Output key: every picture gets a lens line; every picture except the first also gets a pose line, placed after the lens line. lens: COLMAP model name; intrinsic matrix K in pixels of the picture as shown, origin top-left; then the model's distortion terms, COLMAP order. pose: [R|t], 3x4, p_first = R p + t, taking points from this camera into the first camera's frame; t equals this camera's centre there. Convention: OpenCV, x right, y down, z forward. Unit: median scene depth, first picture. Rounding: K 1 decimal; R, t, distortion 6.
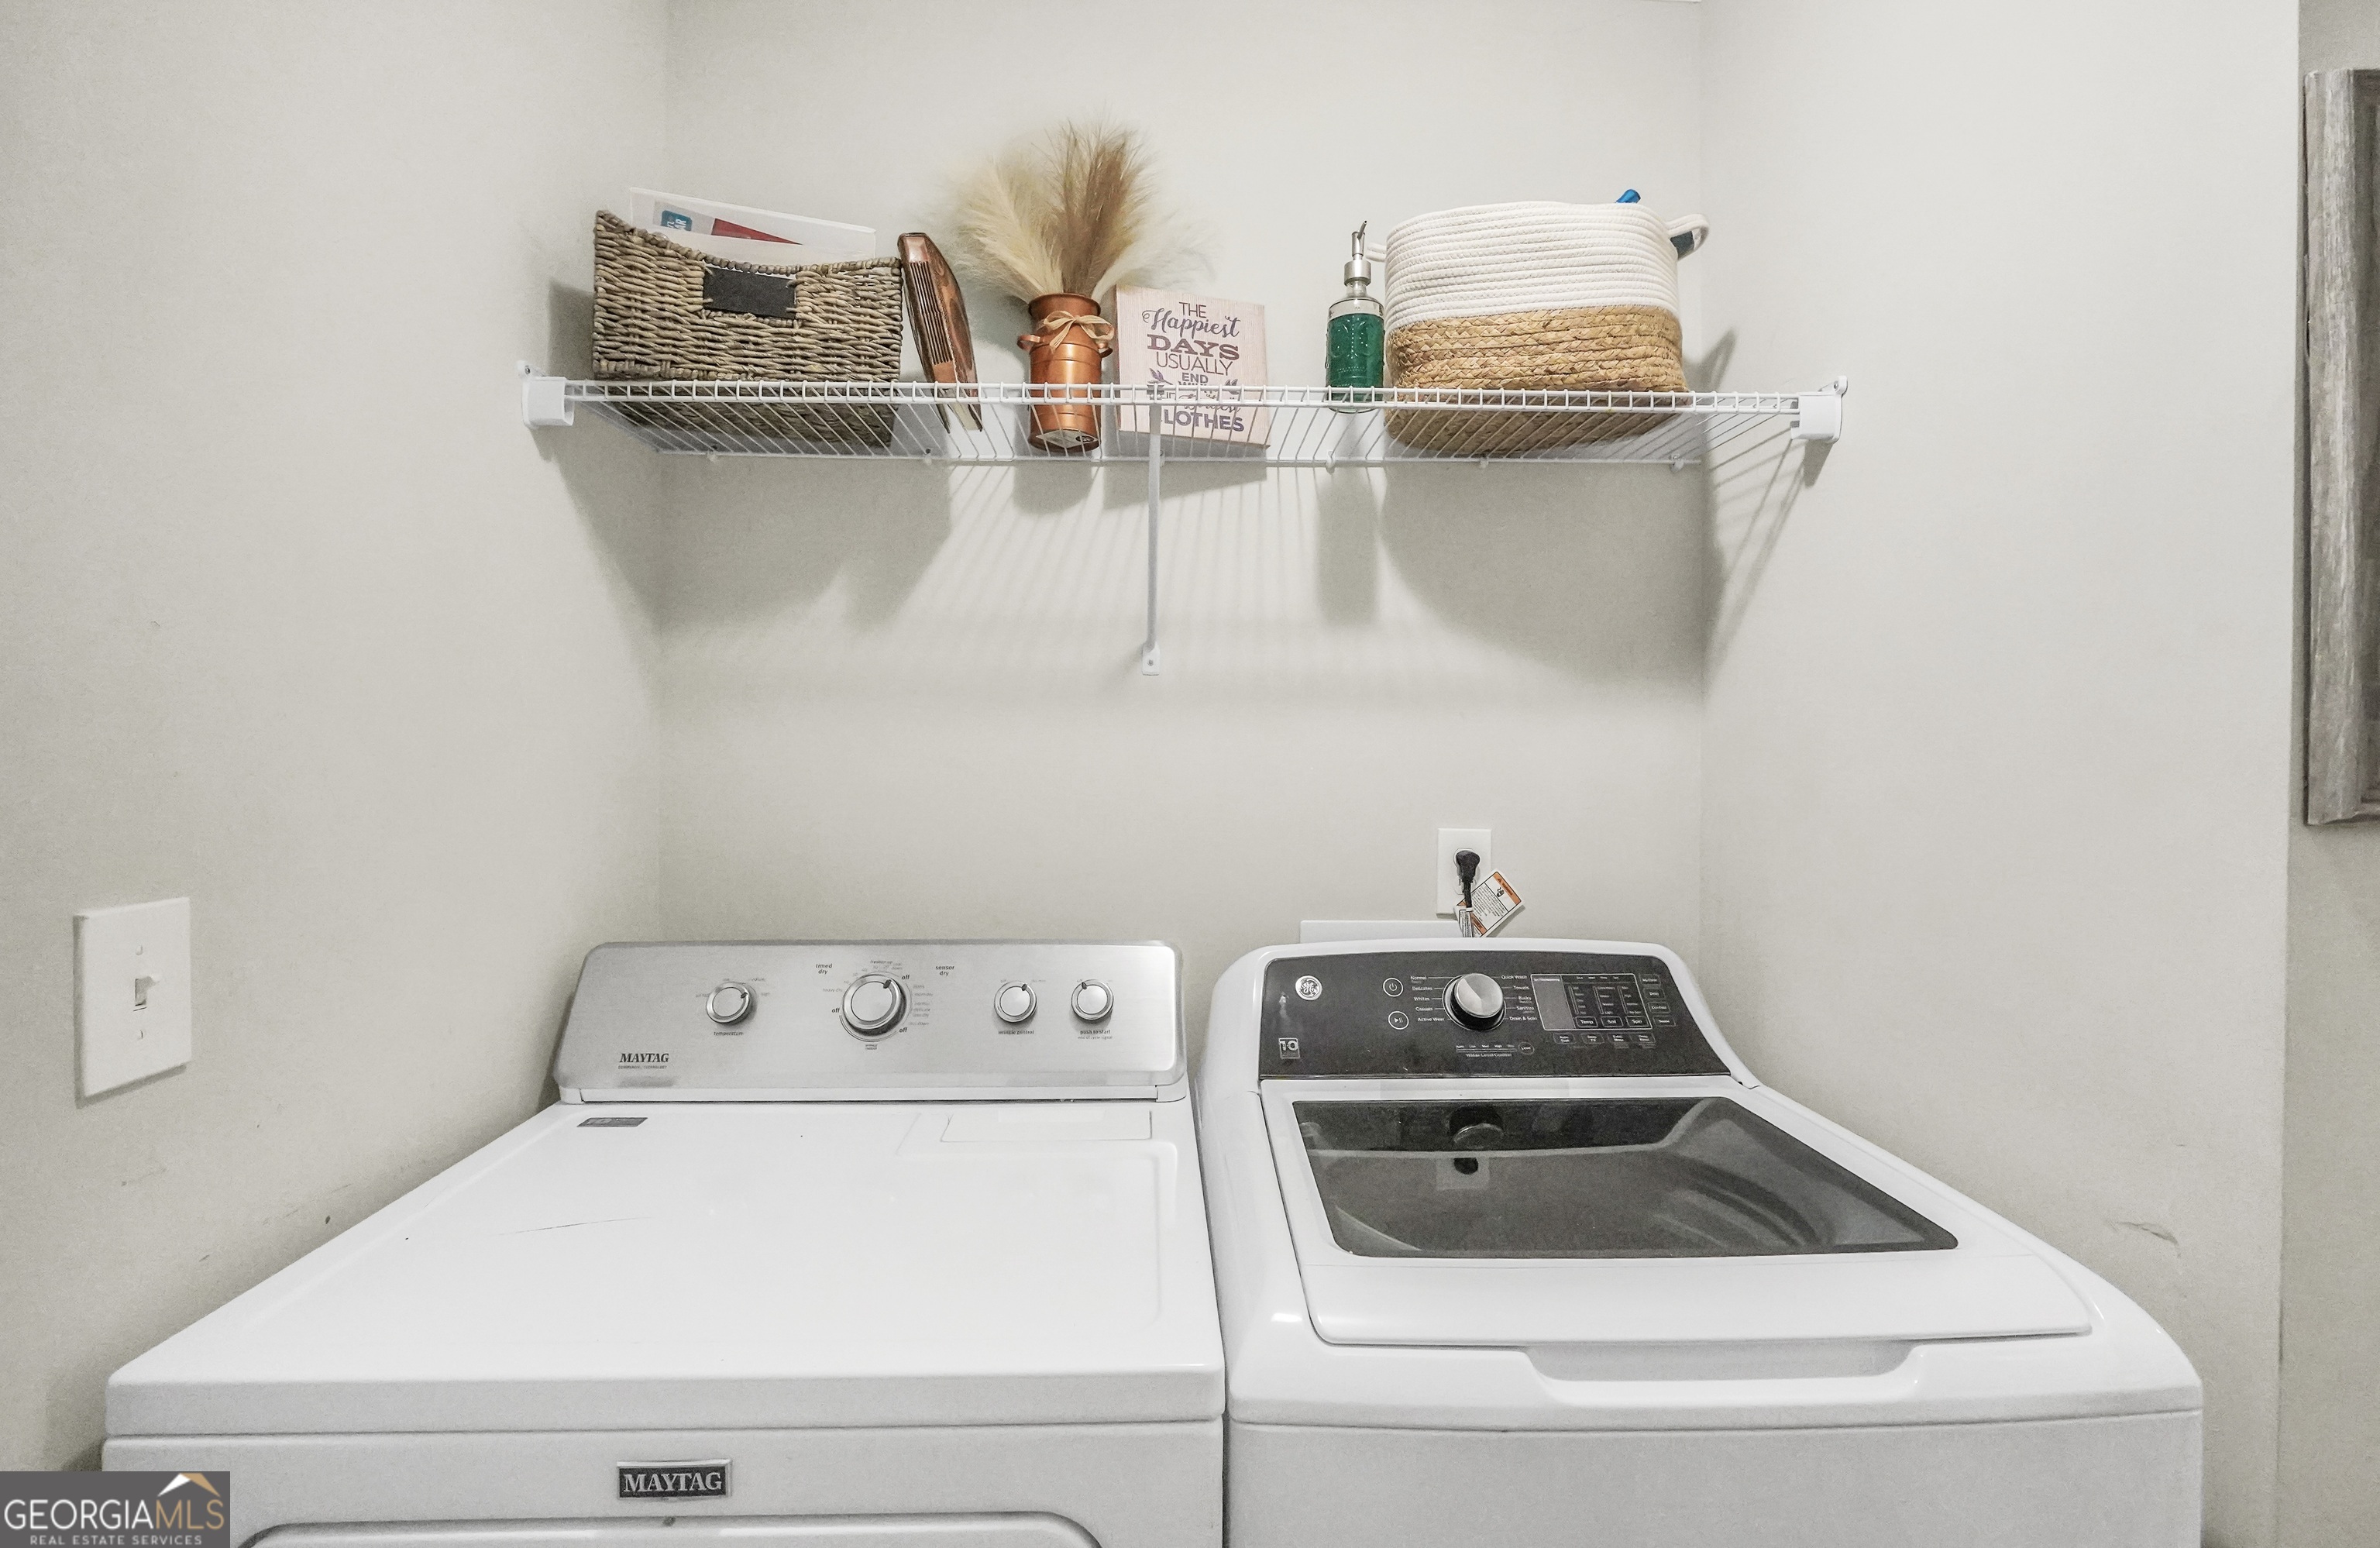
lens RADIAL K [[1095.9, 0, 1183.0], [0, 1095.9, 744.5], [0, 0, 1]] dist [-0.001239, -0.000287]
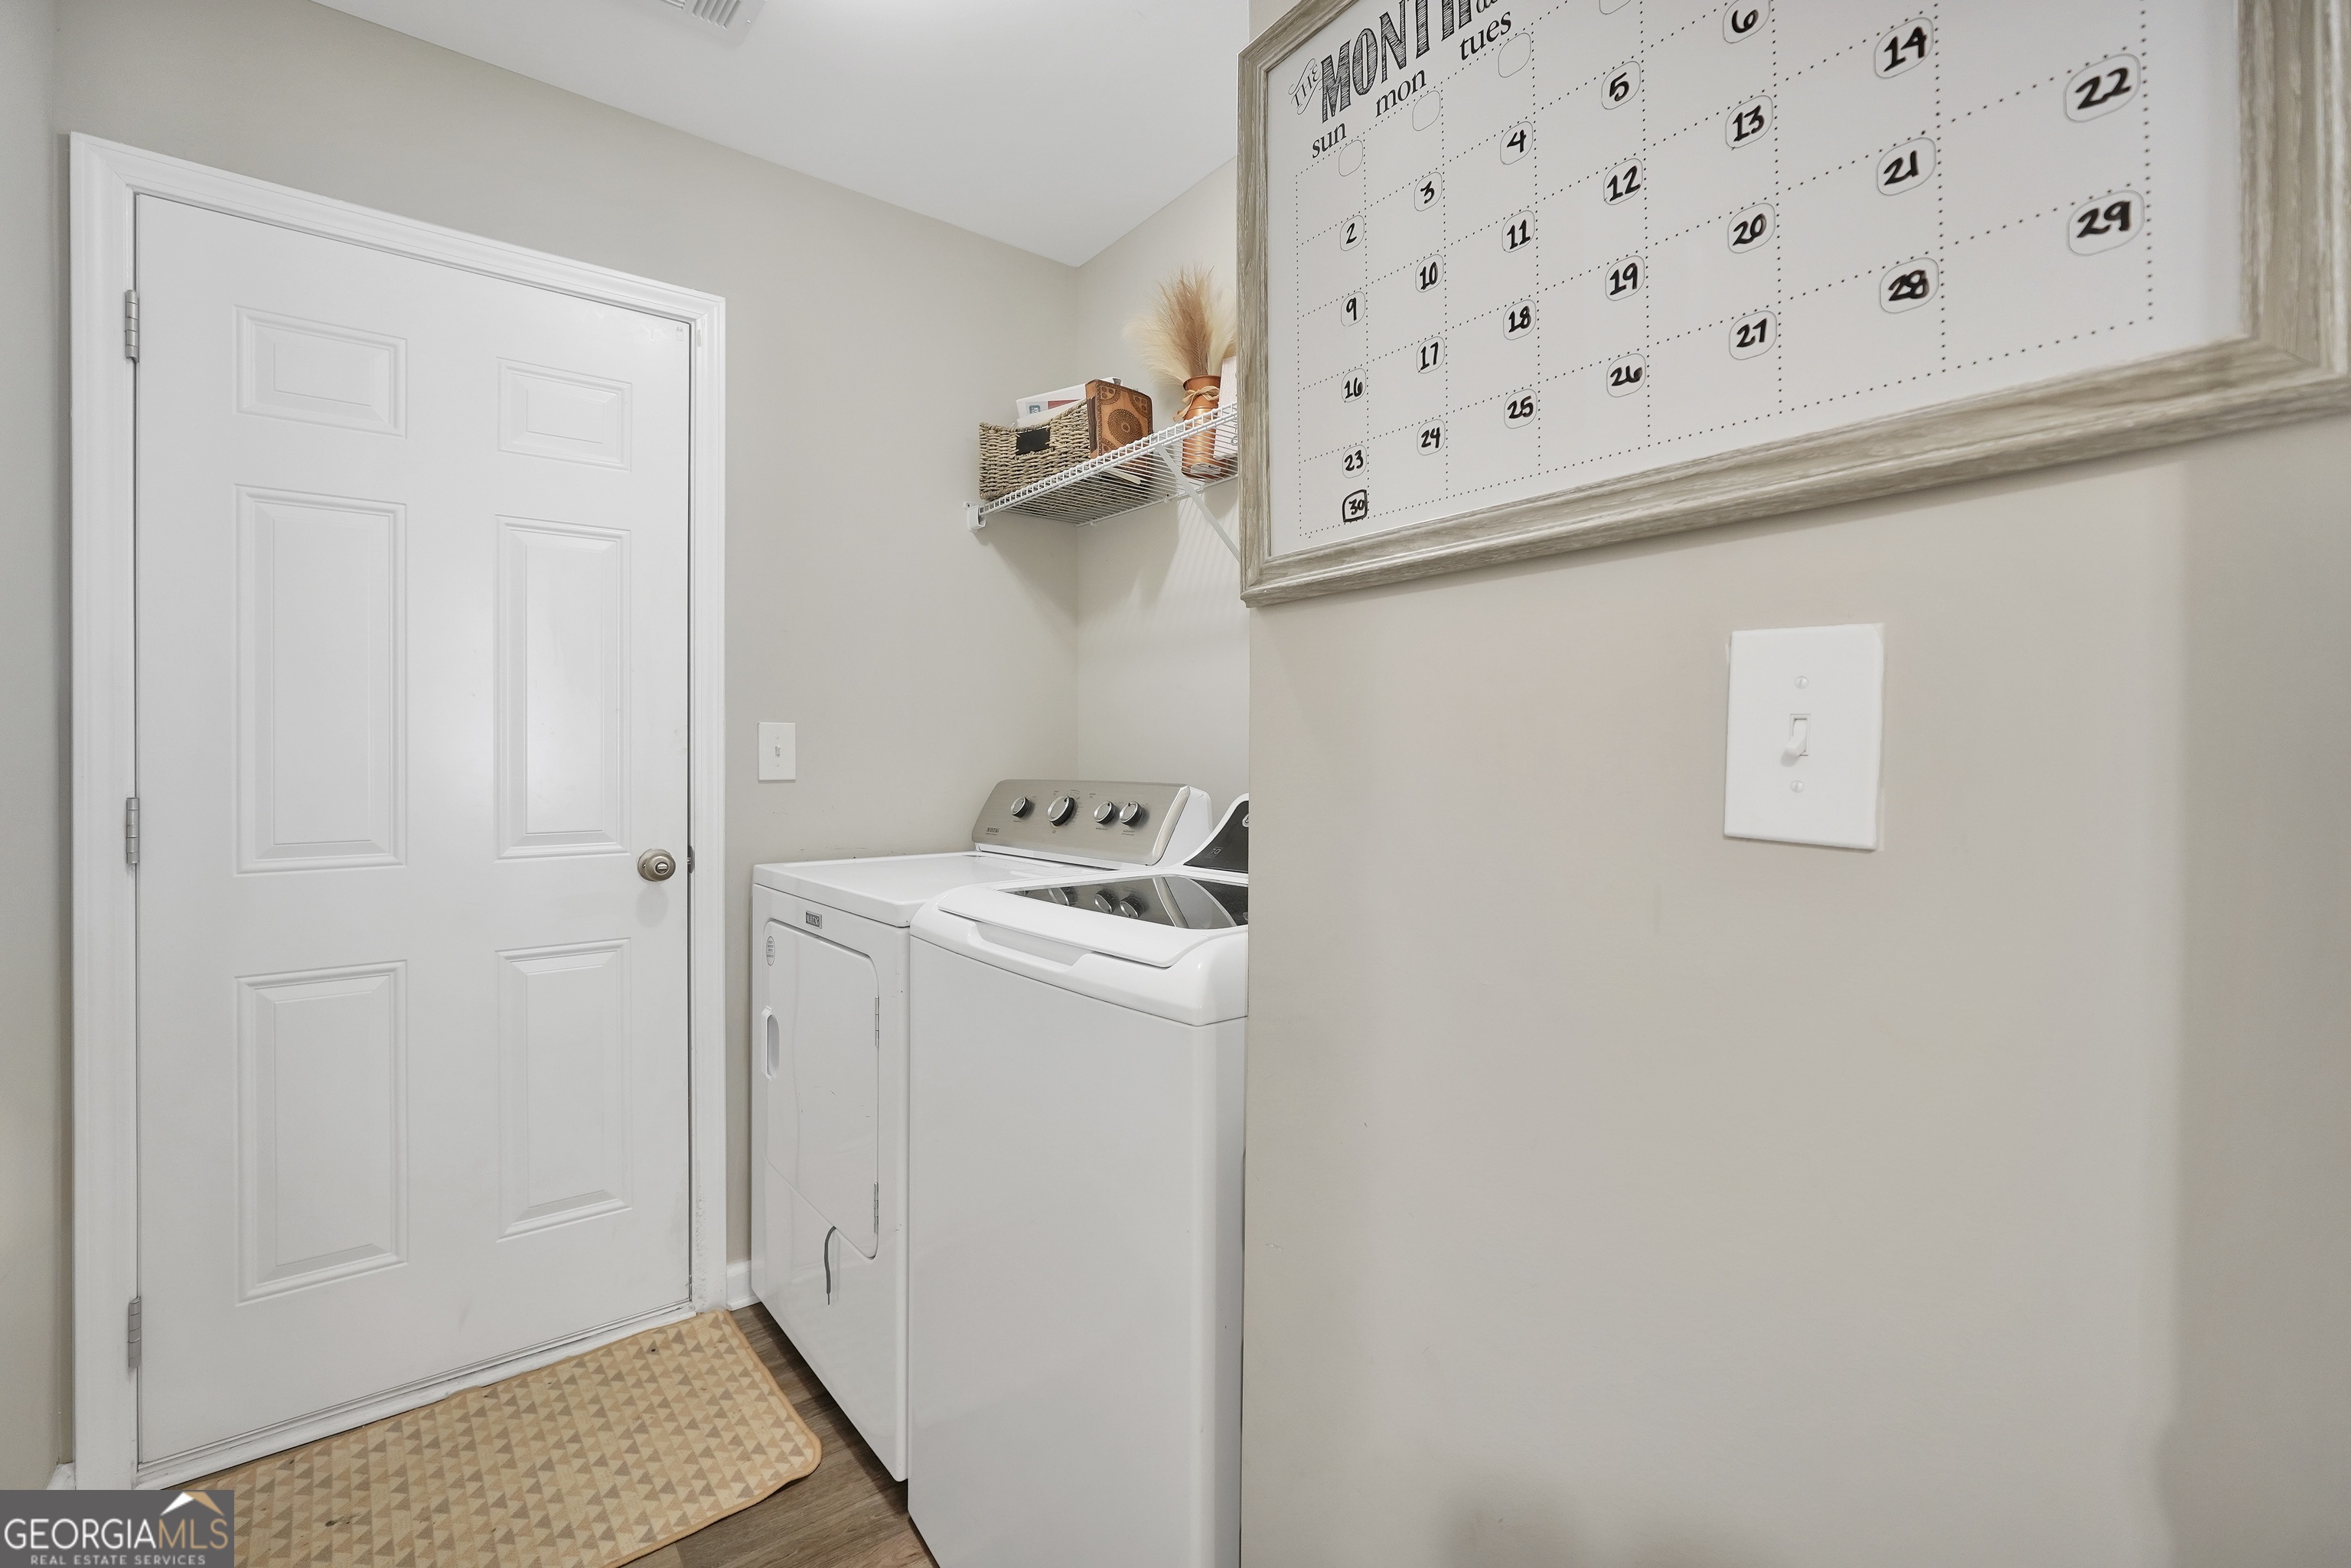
lens RADIAL K [[1002.9, 0, 1174.6], [0, 1002.9, 779.8], [0, 0, 1]] dist [-0.020779, 0.008265]
pose [[0.610386, 0.016513, -0.791932, 1.177161], [0.006791, 0.999637, 0.026079, 0.145729], [0.792075, -0.021296, 0.610052, 0.102251]]
